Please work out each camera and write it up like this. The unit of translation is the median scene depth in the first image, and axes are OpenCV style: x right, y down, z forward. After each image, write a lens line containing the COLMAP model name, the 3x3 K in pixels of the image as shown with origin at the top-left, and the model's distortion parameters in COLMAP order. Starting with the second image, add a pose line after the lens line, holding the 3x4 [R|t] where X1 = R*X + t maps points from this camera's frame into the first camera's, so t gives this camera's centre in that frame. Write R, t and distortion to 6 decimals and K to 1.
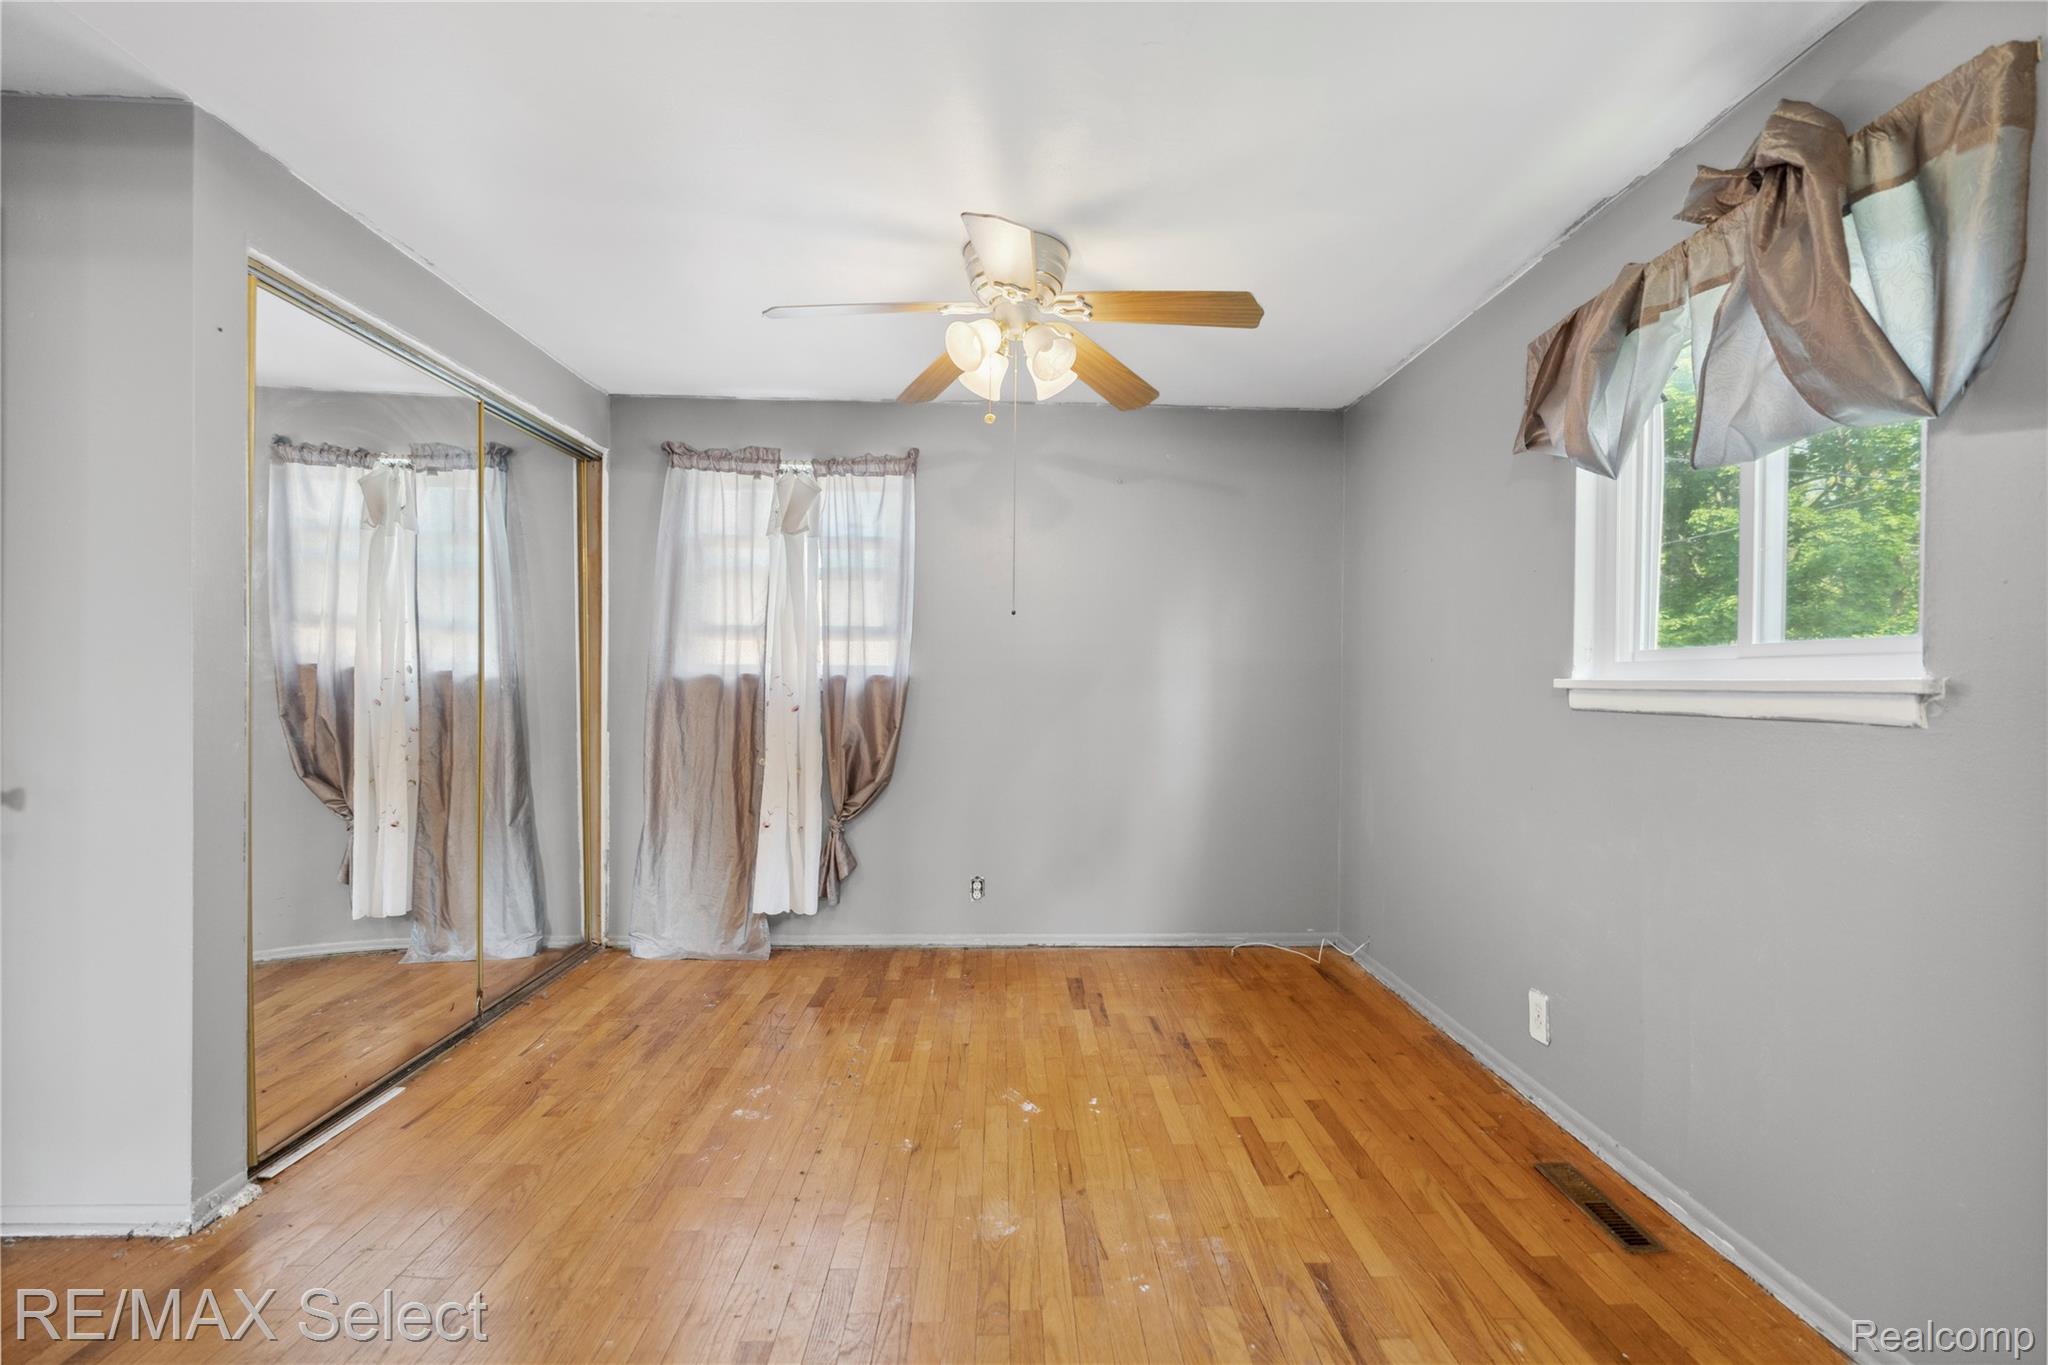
lens RADIAL K [[922.6, 0, 1044.5], [0, 922.6, 684.7], [0, 0, 1]] dist [-0.012992, 0.003825]
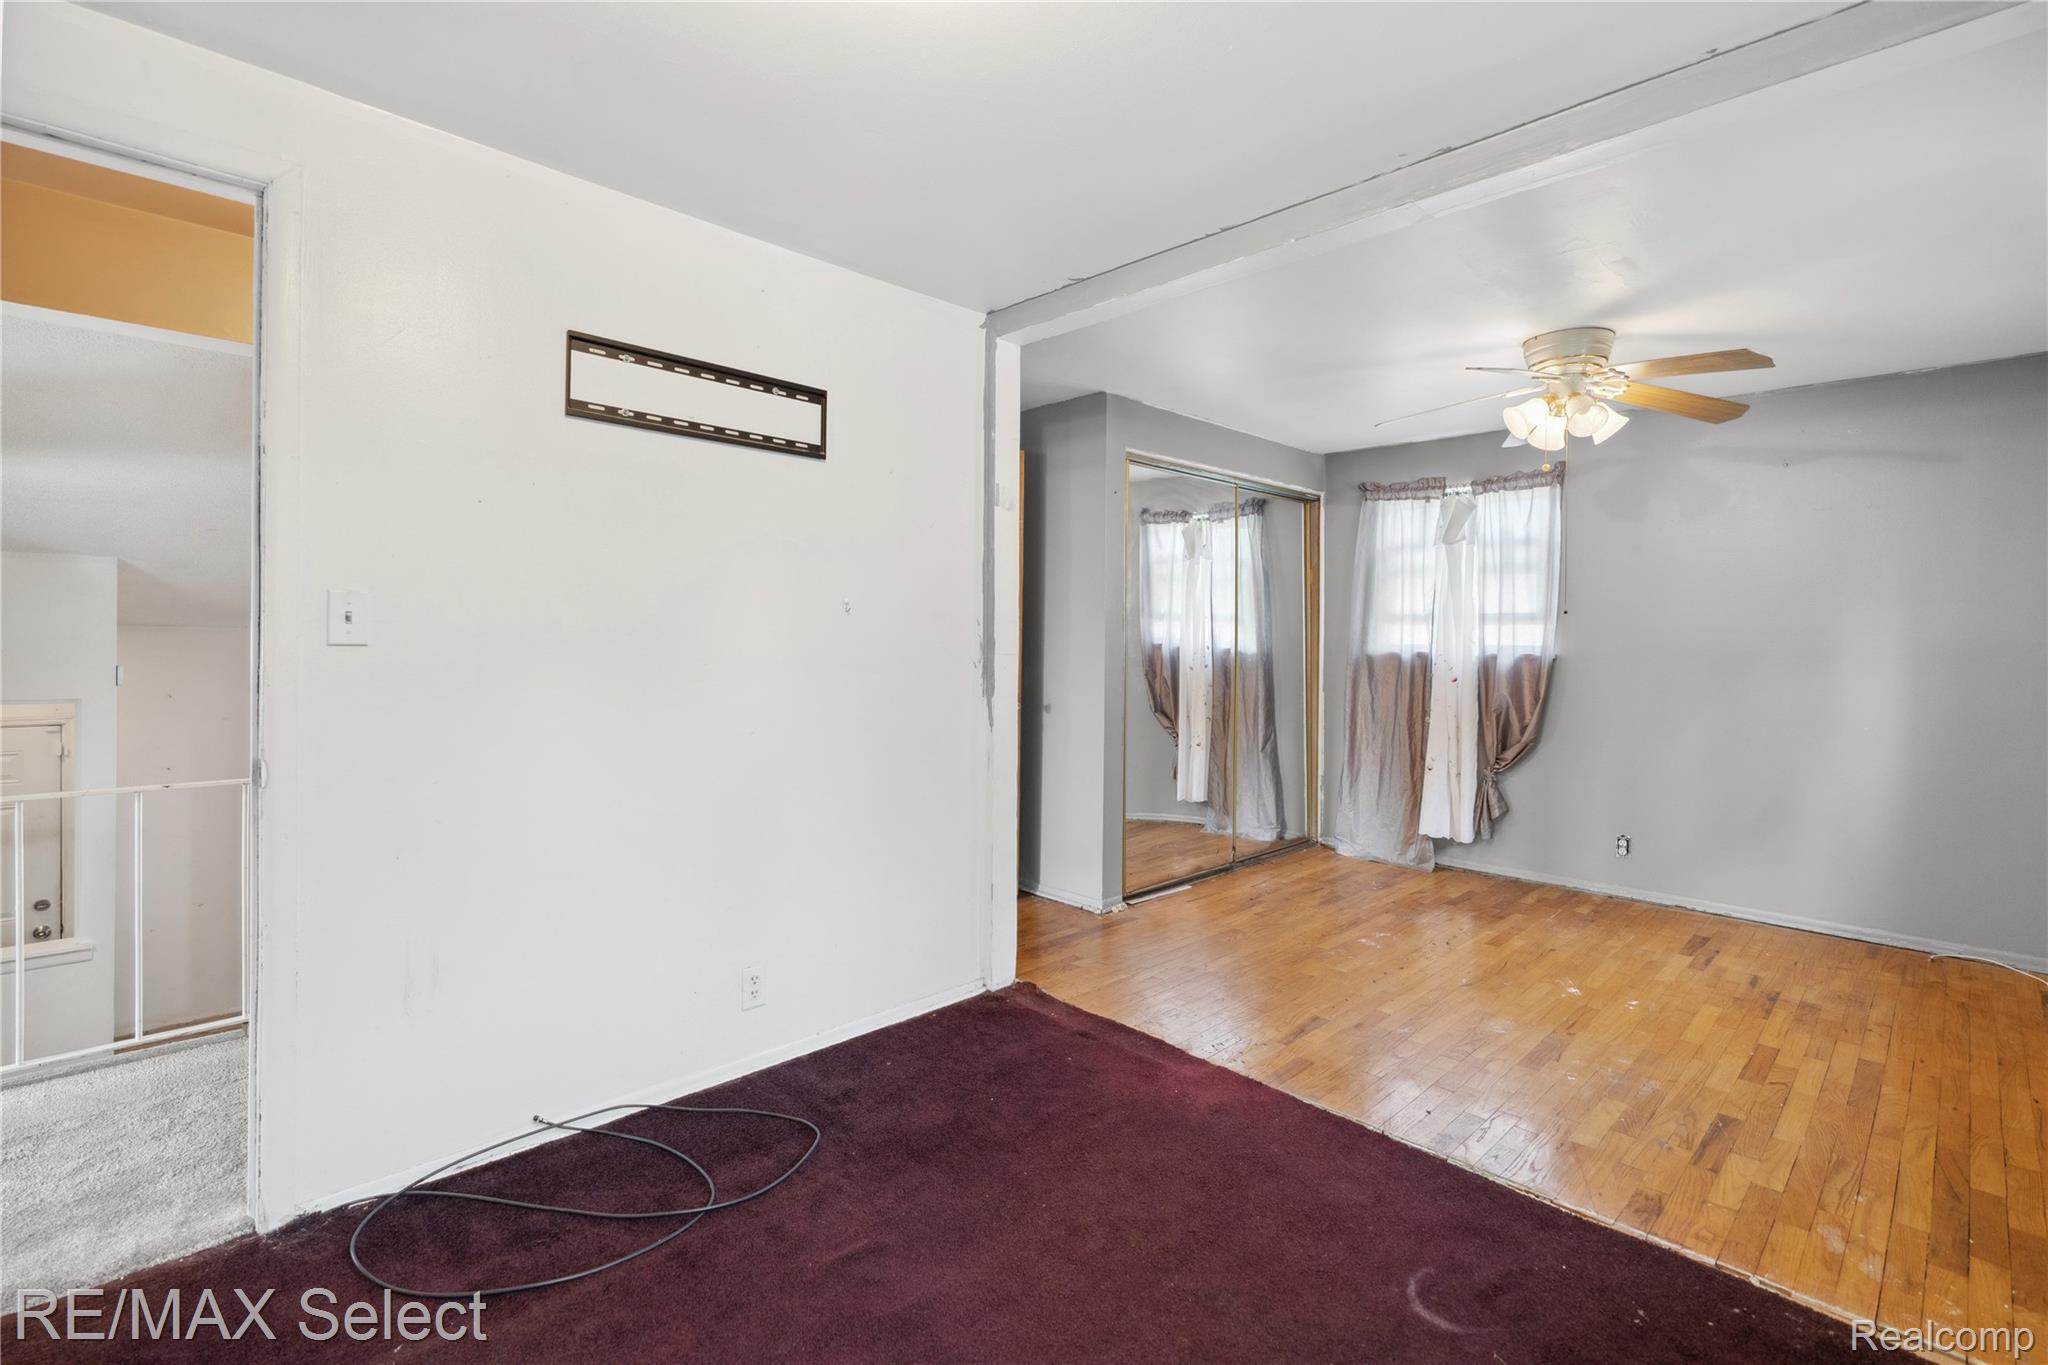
lens RADIAL K [[922.6, 0, 1030.2], [0, 922.6, 657.0], [0, 0, 1]] dist [-0.012992, 0.003825]
pose [[0.672596, 0.012898, -0.739897, 0.280502], [-0.006114, 0.999911, 0.011873, -0.017187], [0.739984, -0.003462, 0.672615, -0.297275]]
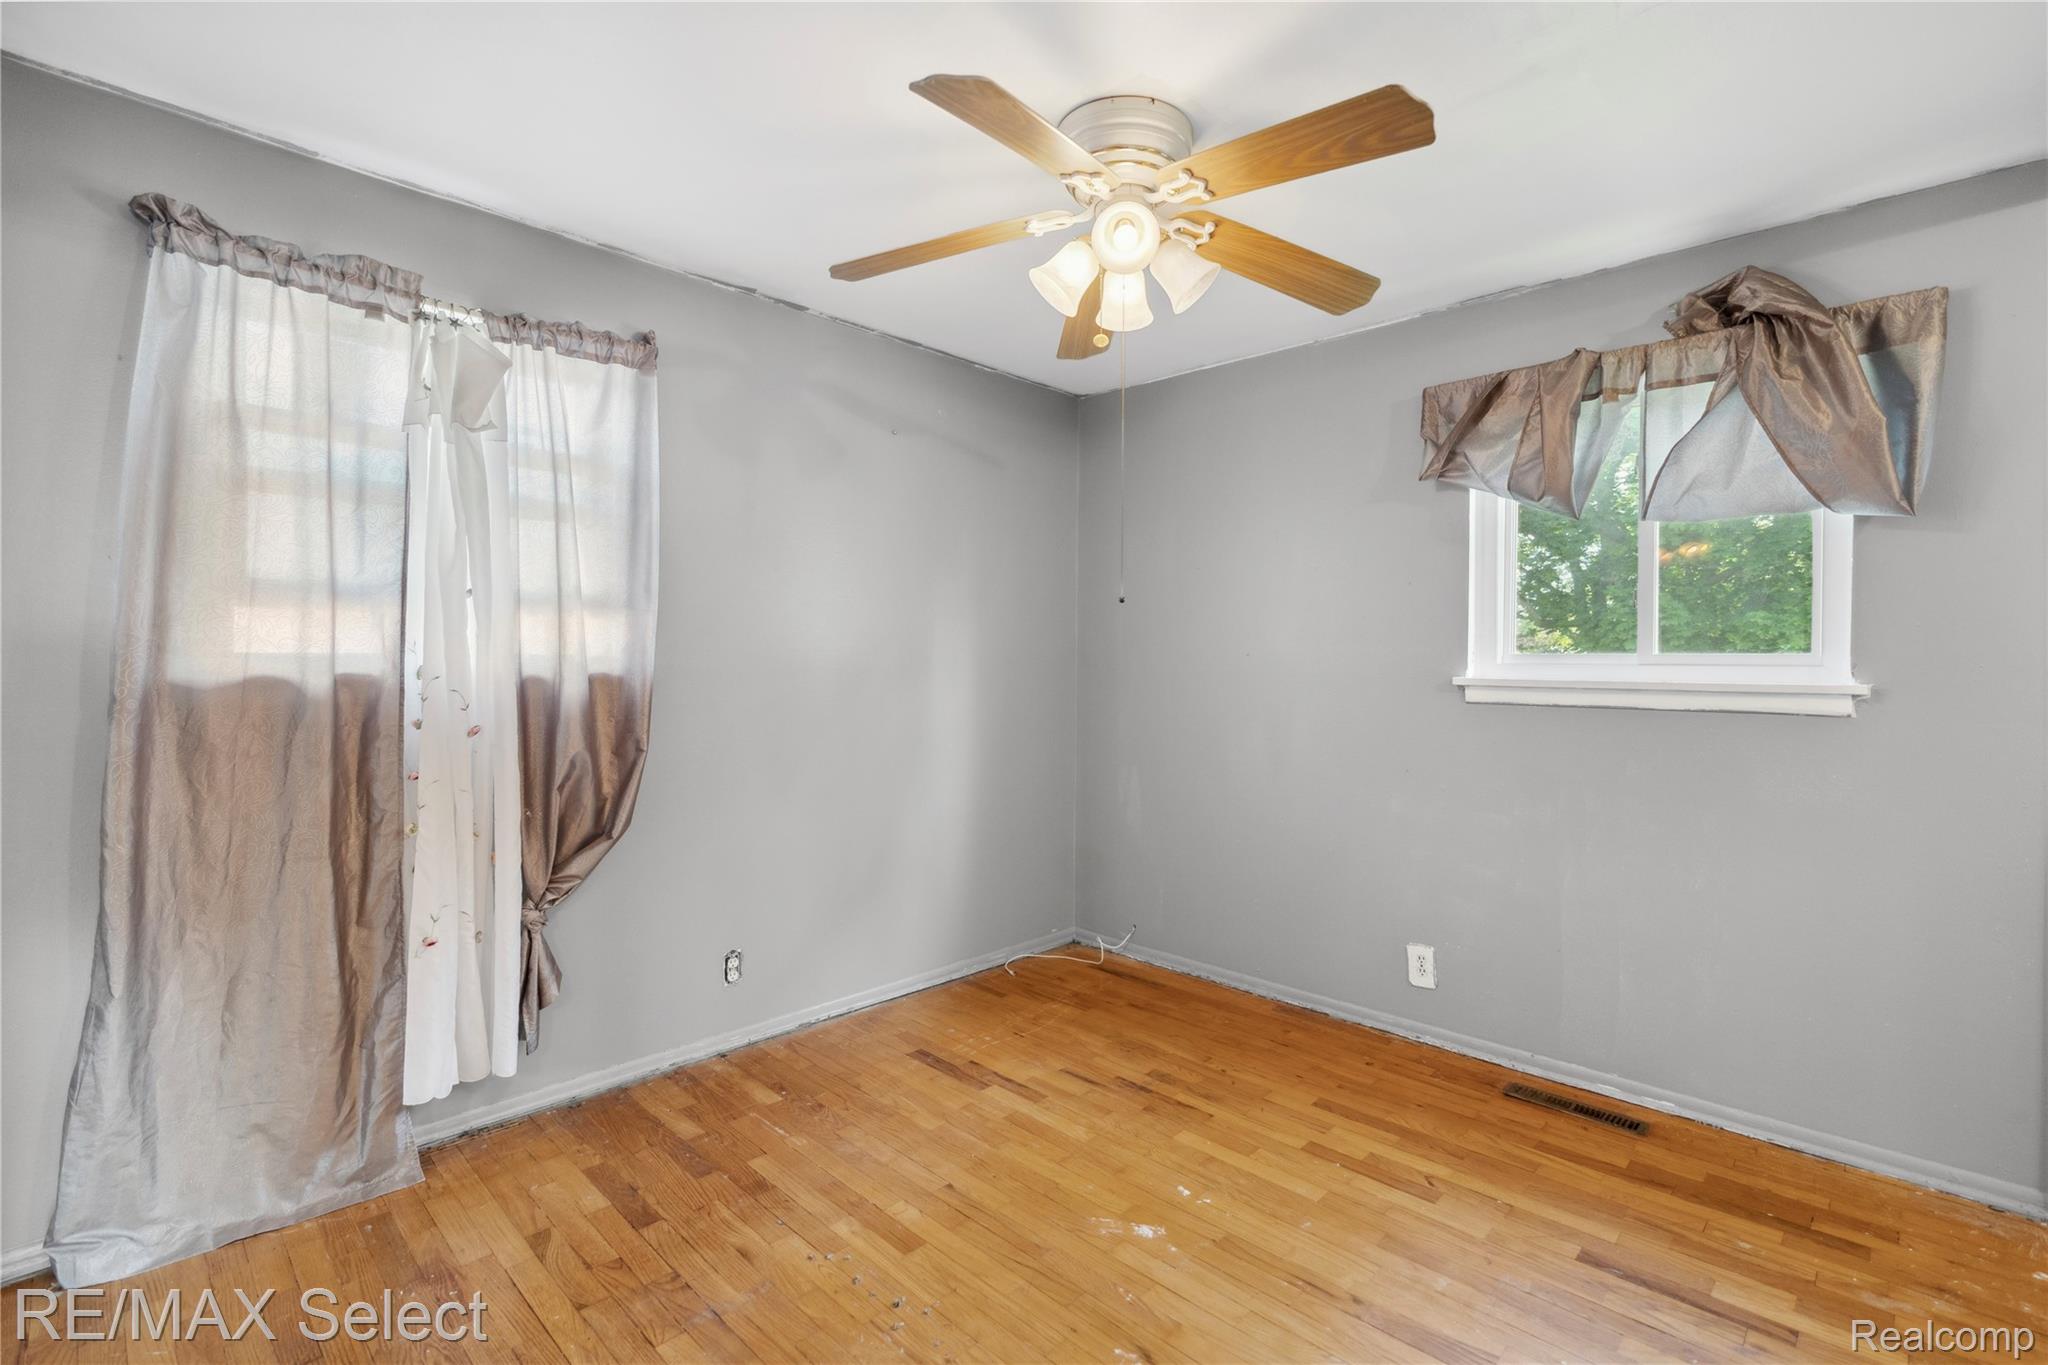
lens RADIAL K [[922.6, 0, 1040.5], [0, 922.6, 666.8], [0, 0, 1]] dist [-0.012992, 0.003825]
pose [[0.718991, -0.007106, 0.694984, -0.414986], [0.001550, 0.999962, 0.008621, -0.019786], [-0.695018, -0.005122, 0.718974, 0.333932]]
